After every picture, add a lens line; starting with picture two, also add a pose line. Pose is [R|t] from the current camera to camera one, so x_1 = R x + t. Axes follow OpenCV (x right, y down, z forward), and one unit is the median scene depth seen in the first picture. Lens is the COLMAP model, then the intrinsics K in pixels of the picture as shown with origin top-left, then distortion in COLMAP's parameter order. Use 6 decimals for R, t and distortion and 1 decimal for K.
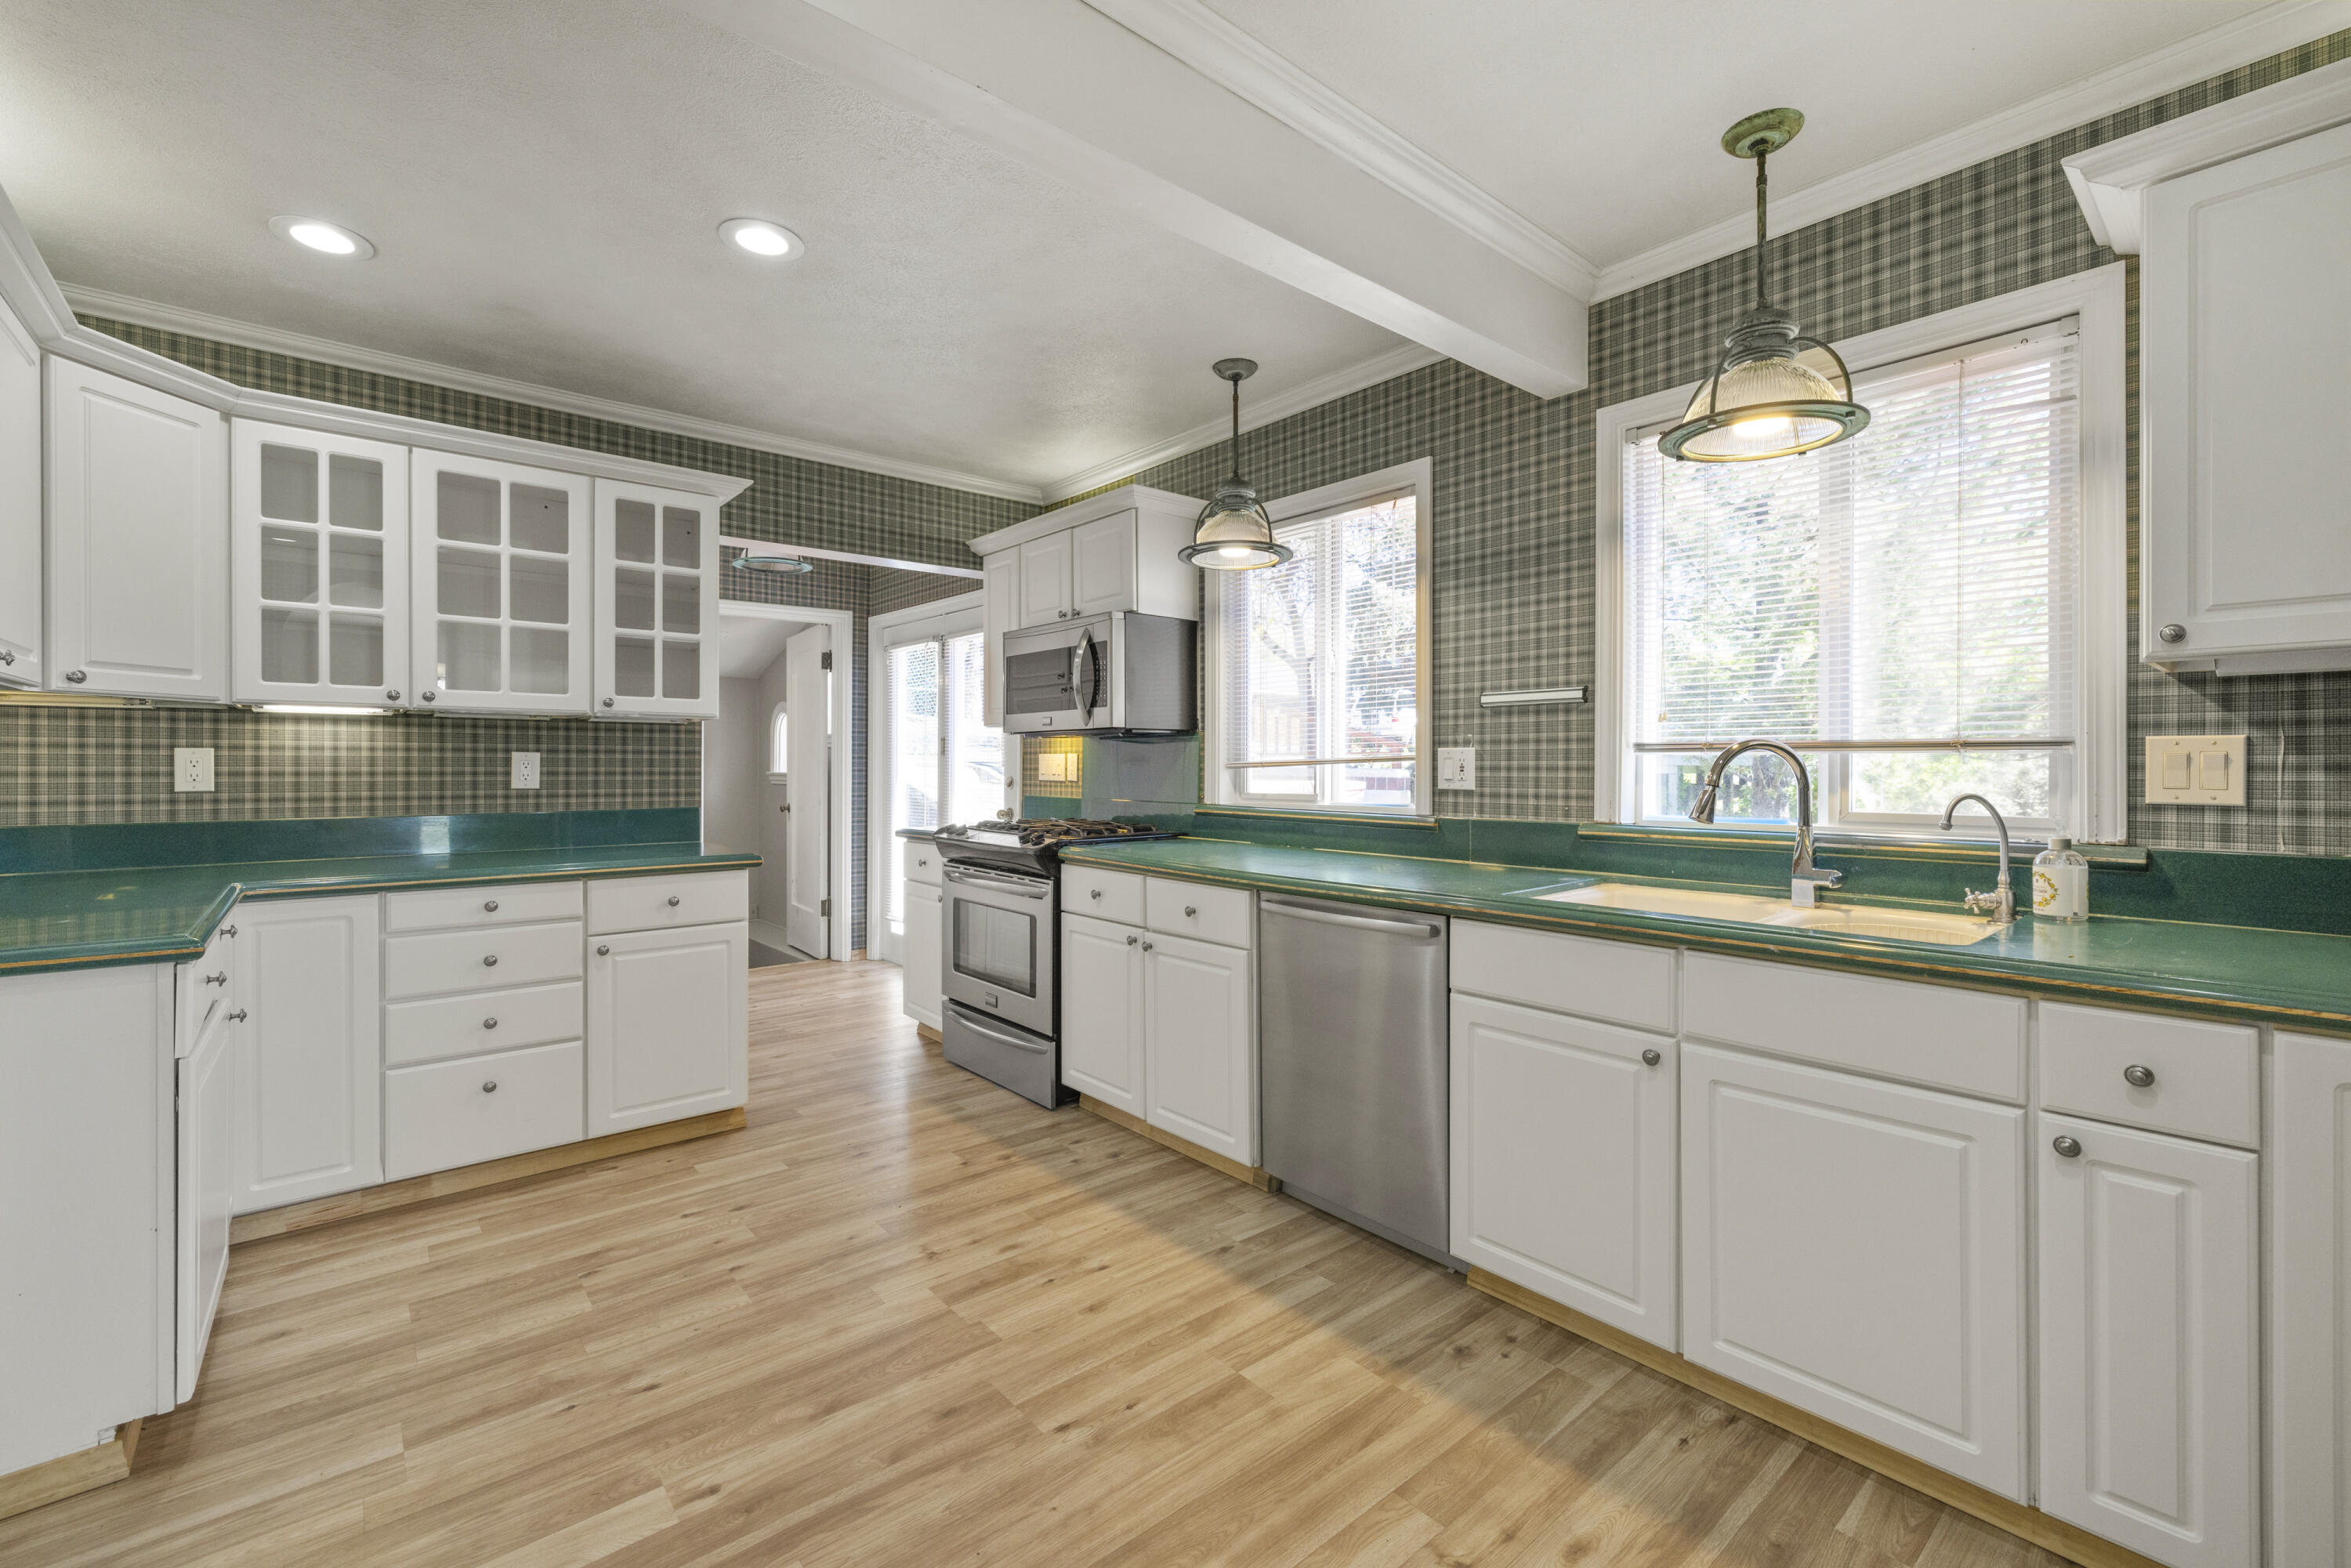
lens RADIAL K [[988.3, 0, 1175.6], [0, 988.3, 764.9], [0, 0, 1]] dist [-0.000211, 0.000015]
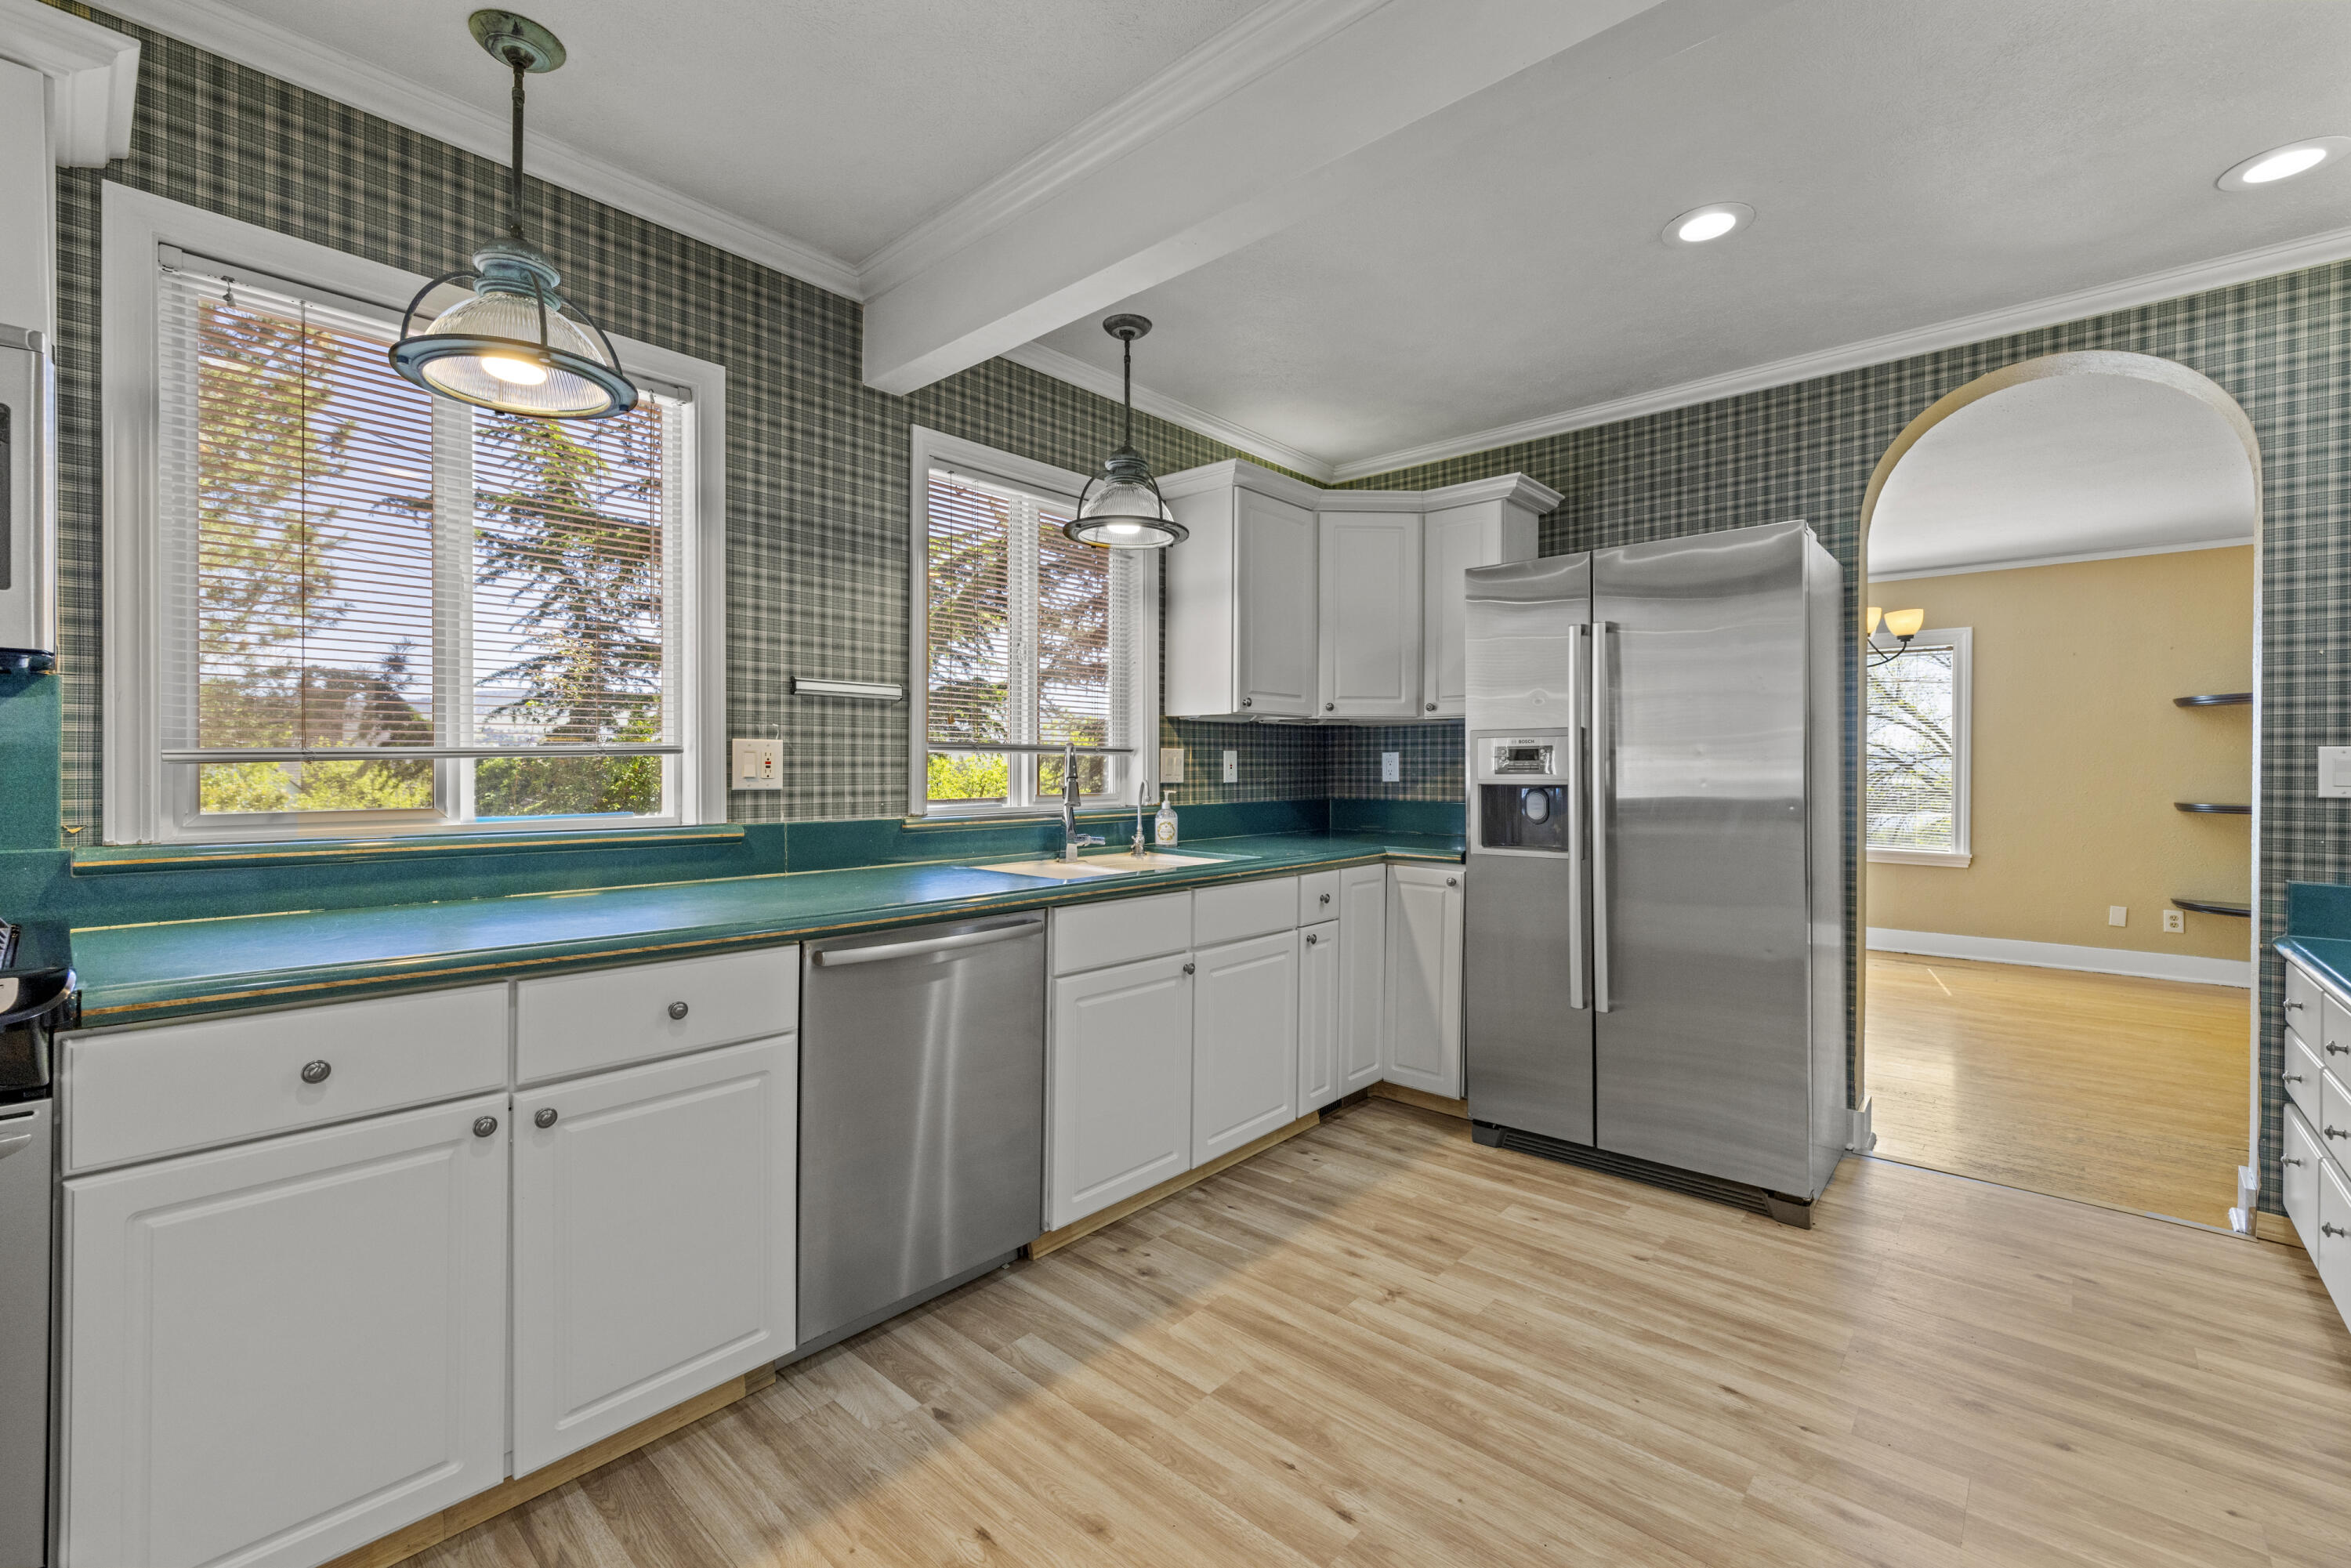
lens RADIAL K [[988.3, 0, 1170.7], [0, 988.3, 763.3], [0, 0, 1]] dist [-0.000211, 0.000015]
pose [[-0.130121, 0.003156, 0.991493, -0.655597], [-0.003065, 0.999989, -0.003585, 0.005289], [-0.991493, -0.003505, -0.130110, 0.862808]]
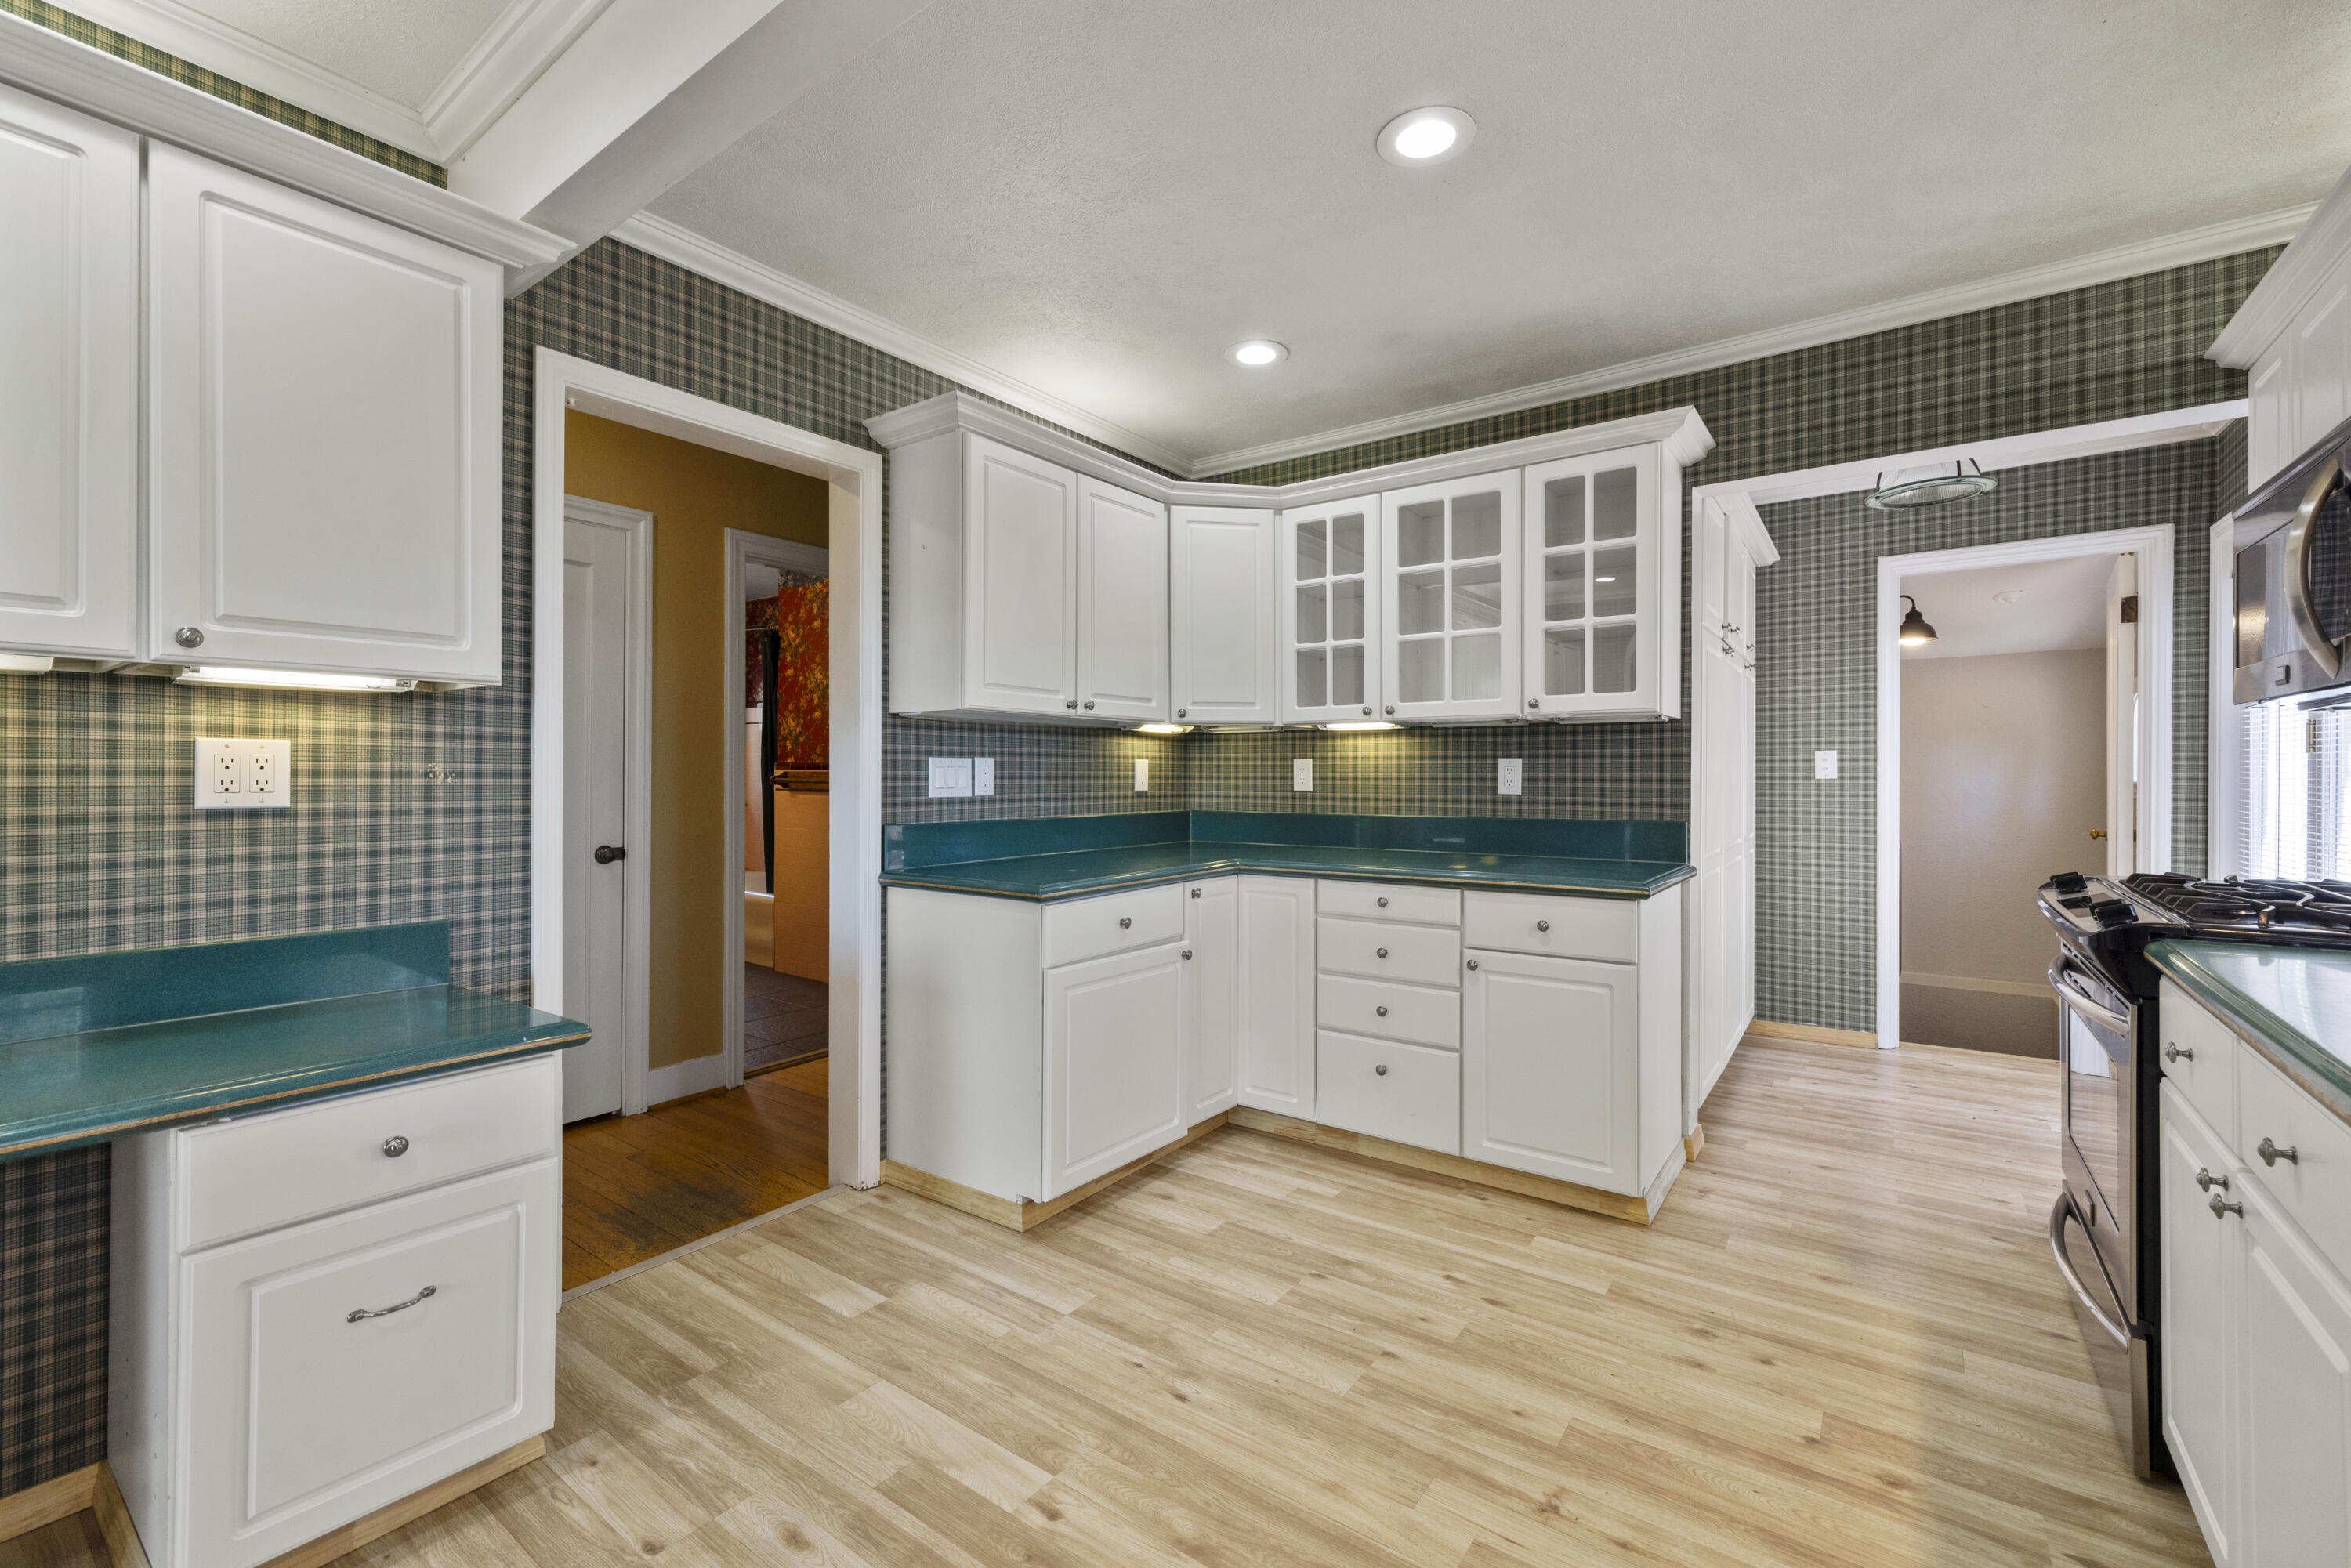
lens RADIAL K [[988.3, 0, 1164.0], [0, 988.3, 770.0], [0, 0, 1]] dist [-0.000211, 0.000015]
pose [[0.223710, -0.005873, -0.974638, 0.313052], [0.000361, 0.999982, -0.005943, 0.006369], [0.974656, 0.000977, 0.223708, 0.552037]]
